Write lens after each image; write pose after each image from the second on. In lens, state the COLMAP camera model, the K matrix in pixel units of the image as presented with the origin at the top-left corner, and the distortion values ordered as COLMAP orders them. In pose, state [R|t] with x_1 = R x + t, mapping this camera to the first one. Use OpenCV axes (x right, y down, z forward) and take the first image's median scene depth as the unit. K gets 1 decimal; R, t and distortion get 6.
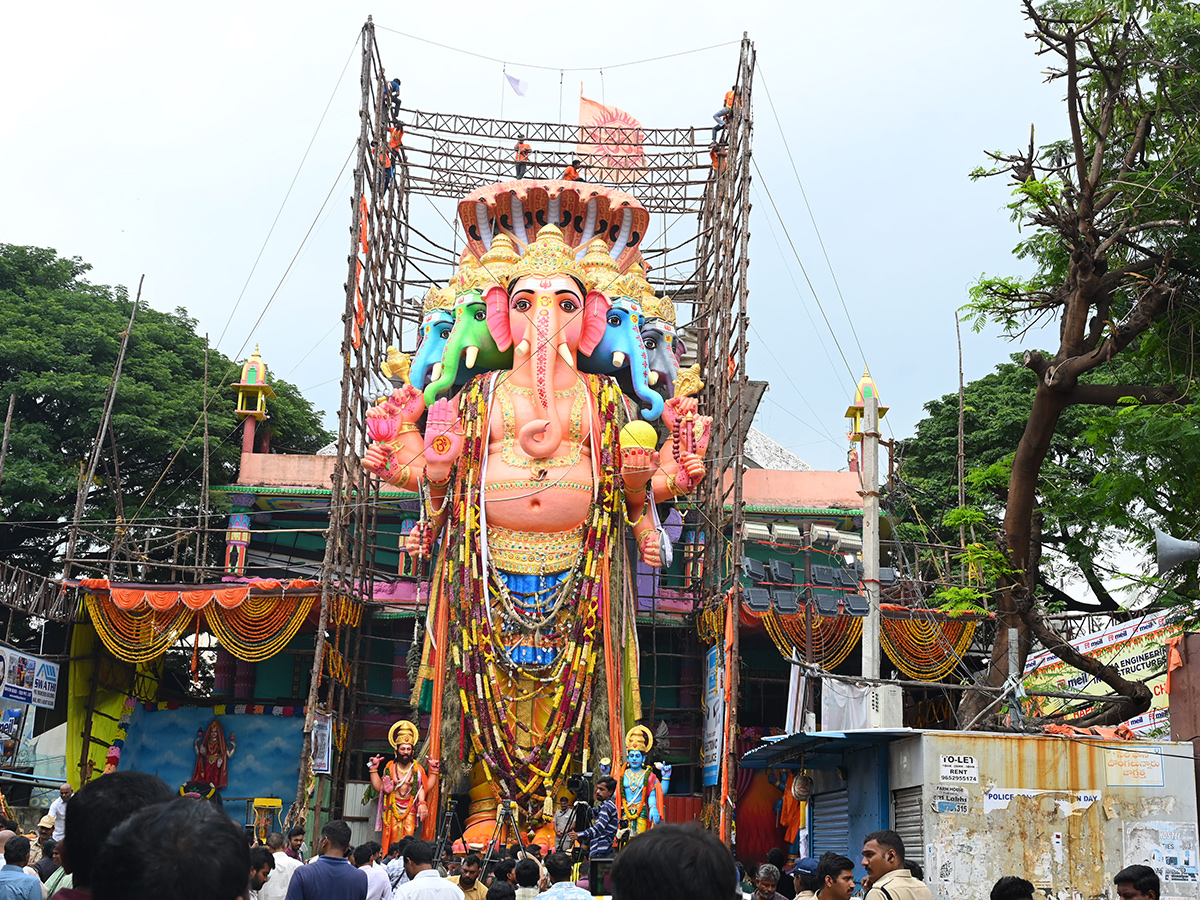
lens RADIAL K [[1503.3, 0, 600.0], [0, 1503.3, 450.0], [0, 0, 1]] dist [0.013676, -0.029421]
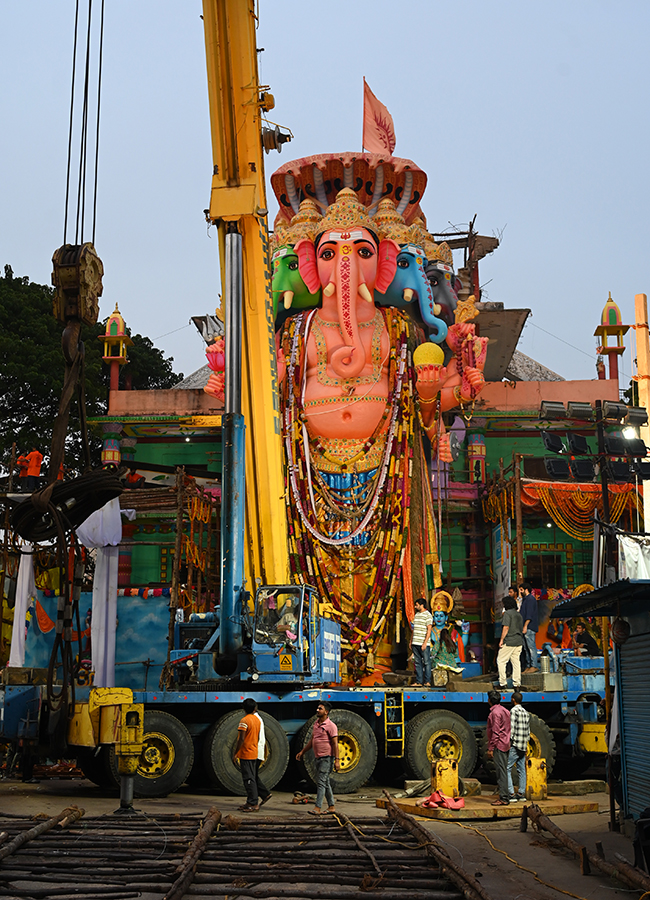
lens RADIAL K [[1143.7, 0, 325.0], [0, 1143.7, 450.0], [0, 0, 1]] dist [0.003584, 0.002924]
pose [[0.997137, -0.050456, -0.056326, -0.009688], [0.053253, 0.997363, 0.049311, 0.016502], [0.053689, -0.052169, 0.997194, 0.068837]]
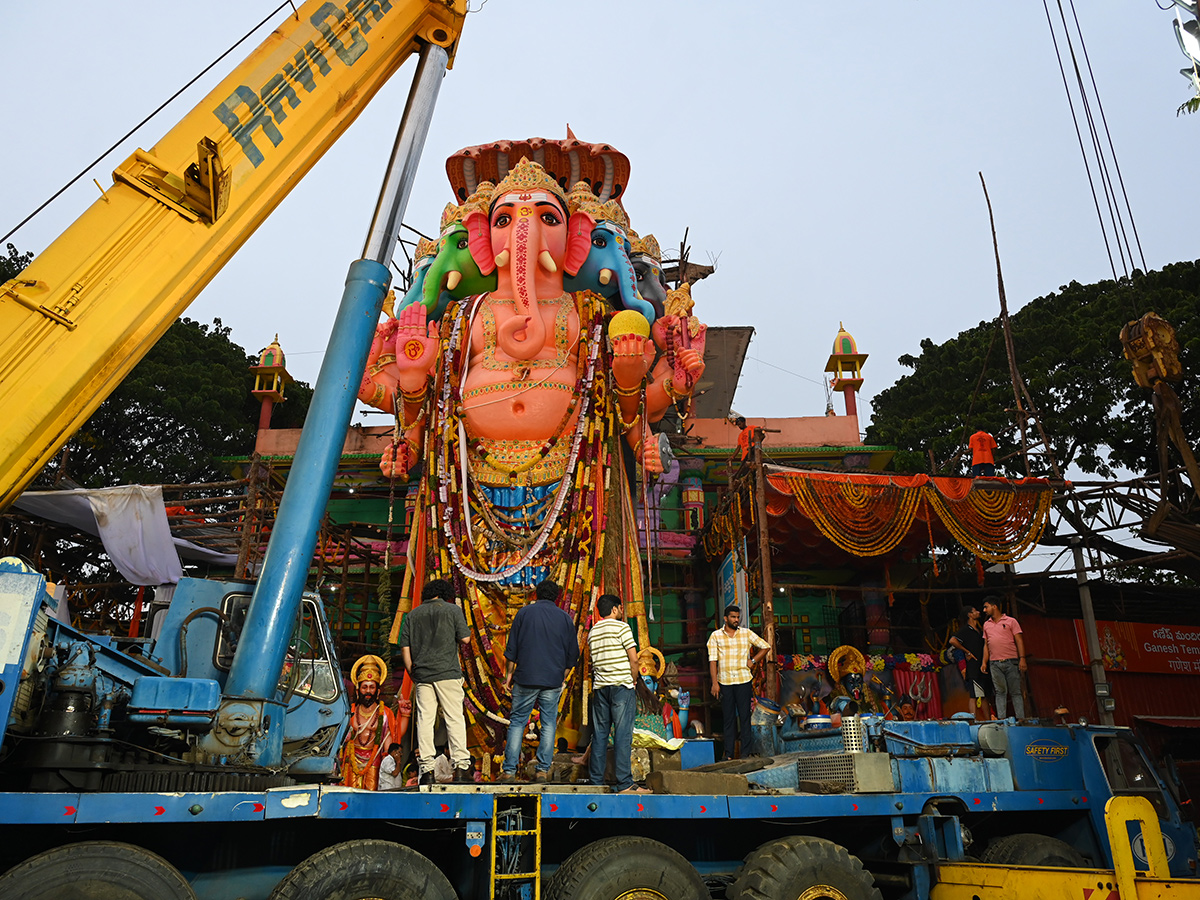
lens RADIAL K [[892.2, 0, 600.0], [0, 892.2, 450.0], [0, 0, 1]] dist [-0.008984, 0.000391]
pose [[0.998575, -0.051997, -0.011990, 0.010564], [0.050161, 0.991323, -0.121504, 0.126942], [0.018204, 0.120730, 0.992519, 0.469037]]
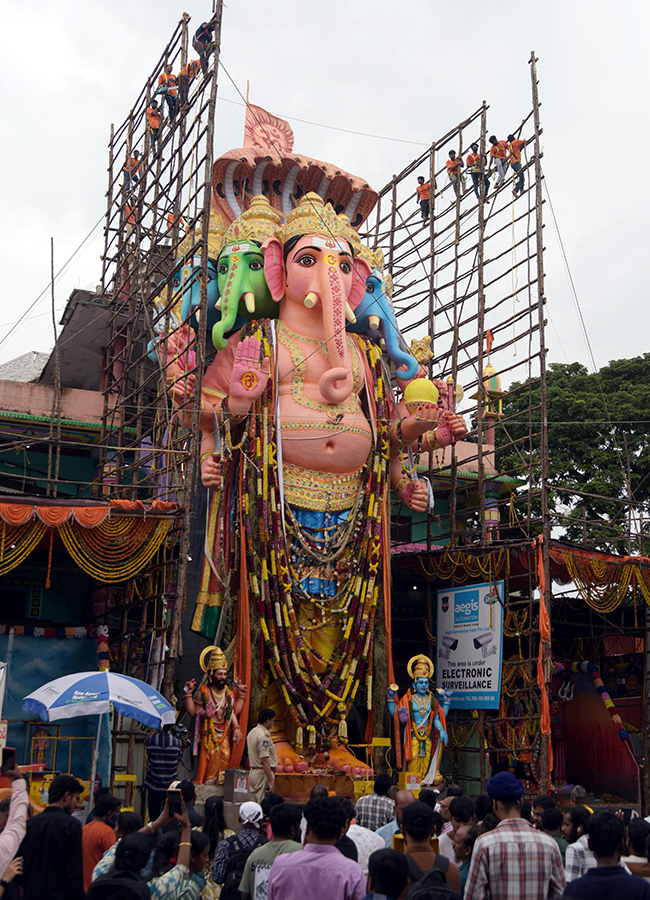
lens RADIAL K [[1121.9, 0, 325.0], [0, 1121.9, 450.0], [0, 0, 1]] dist [-0.007862, -0.014788]
pose [[0.924718, 0.084572, 0.371139, -0.338235], [-0.088453, 0.996059, -0.006587, 0.044016], [-0.370233, -0.026737, 0.928554, 0.258590]]
